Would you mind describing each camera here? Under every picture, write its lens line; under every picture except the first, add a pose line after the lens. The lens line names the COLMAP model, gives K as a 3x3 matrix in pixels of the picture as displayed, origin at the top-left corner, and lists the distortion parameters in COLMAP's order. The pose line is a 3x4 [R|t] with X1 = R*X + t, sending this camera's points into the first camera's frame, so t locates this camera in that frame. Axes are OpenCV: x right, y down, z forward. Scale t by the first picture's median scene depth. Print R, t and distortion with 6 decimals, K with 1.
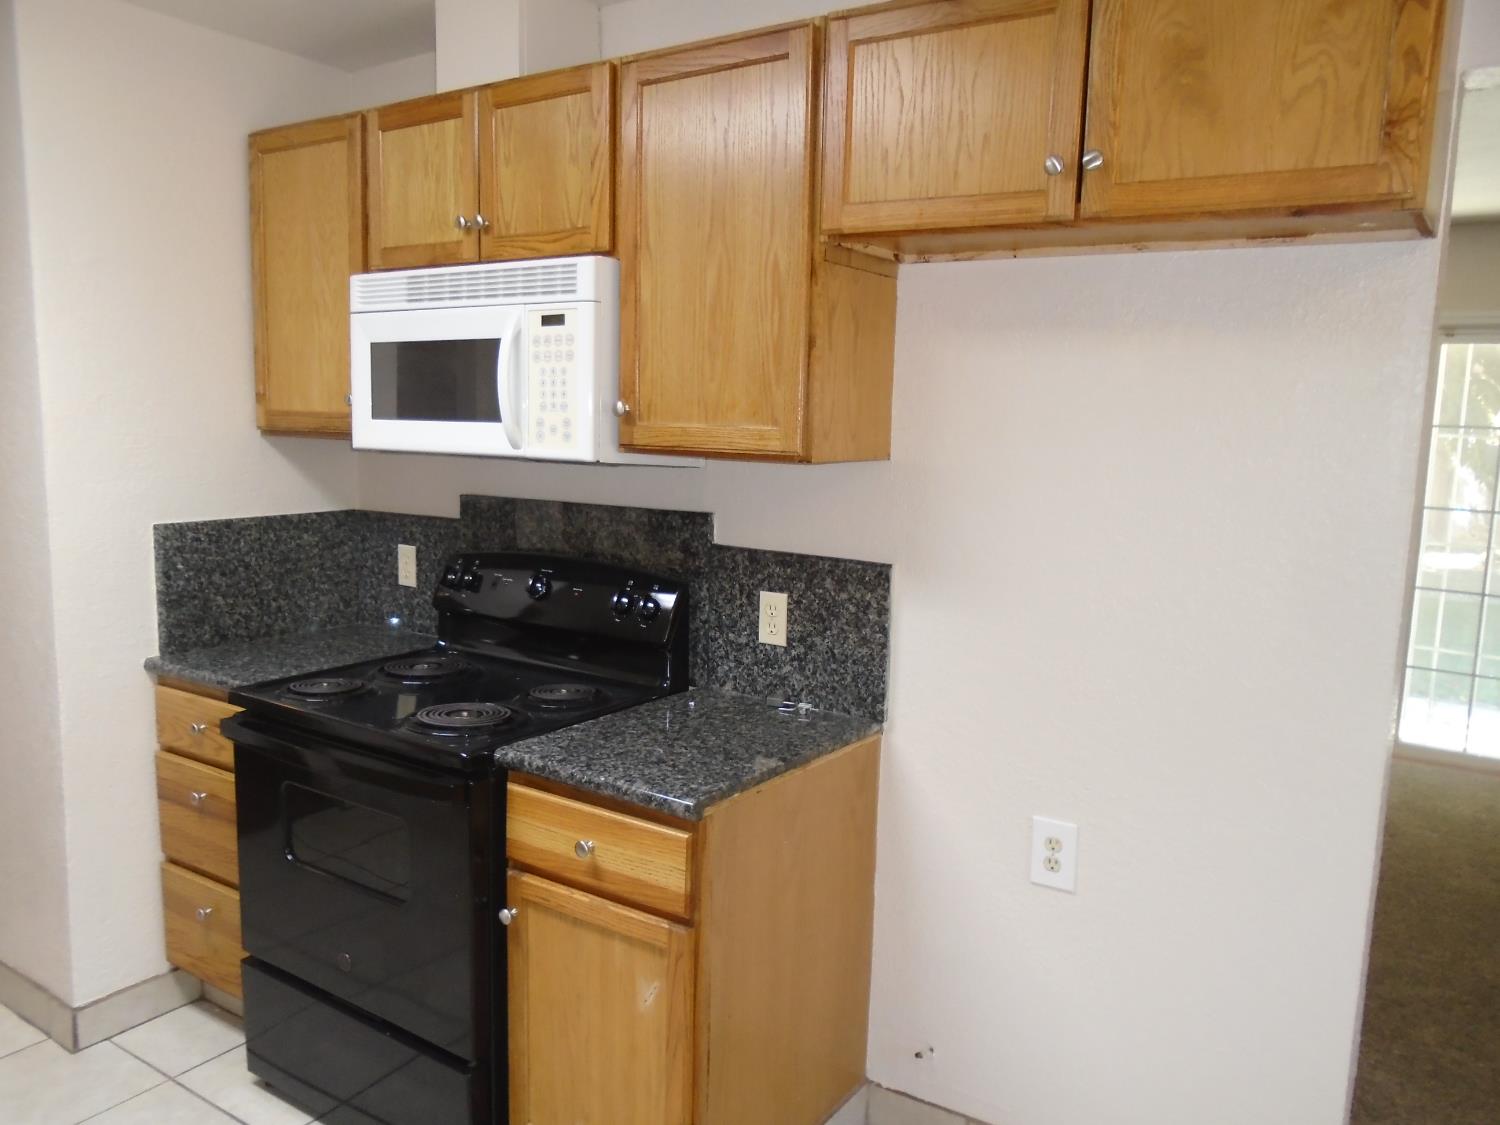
lens RADIAL K [[1140.9, 0, 750.0], [0, 1140.9, 562.5], [0, 0, 1]] dist [-0.032012, 0.003036]
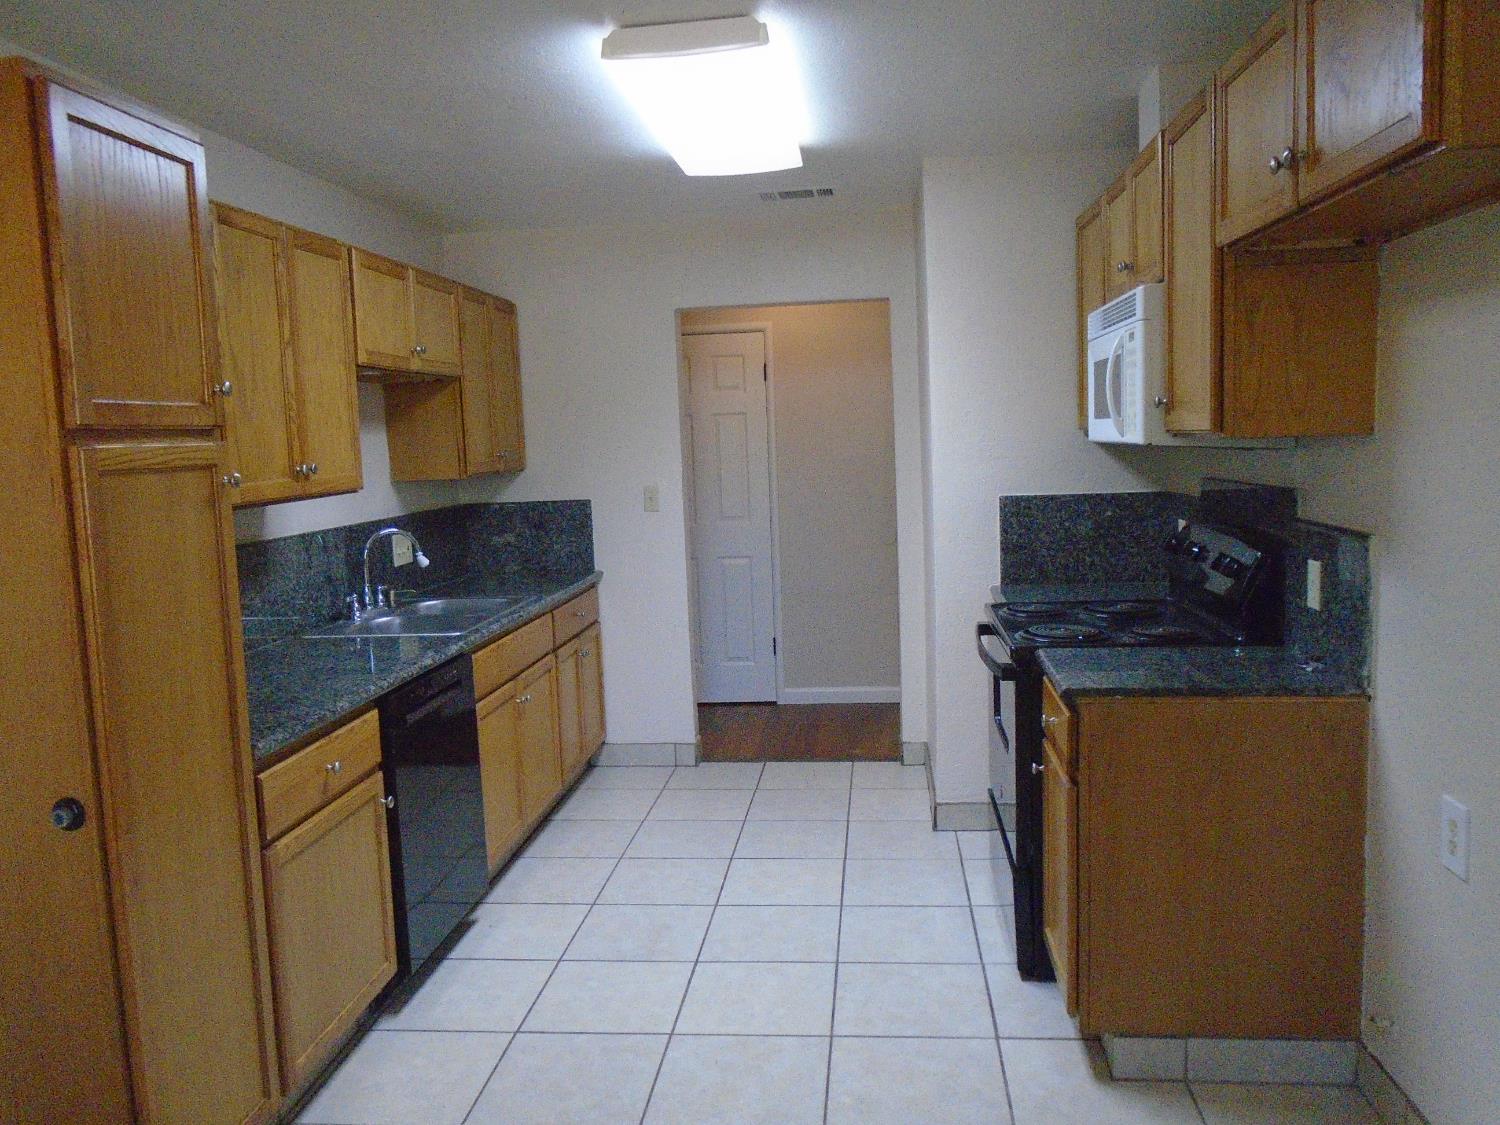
lens RADIAL K [[1140.9, 0, 750.0], [0, 1140.9, 562.5], [0, 0, 1]] dist [-0.032012, 0.003036]
pose [[0.469880, 0.064184, -0.880394, 0.637334], [-0.076015, 0.996590, 0.032085, 0.030225], [0.879451, 0.051847, 0.473156, 0.006721]]
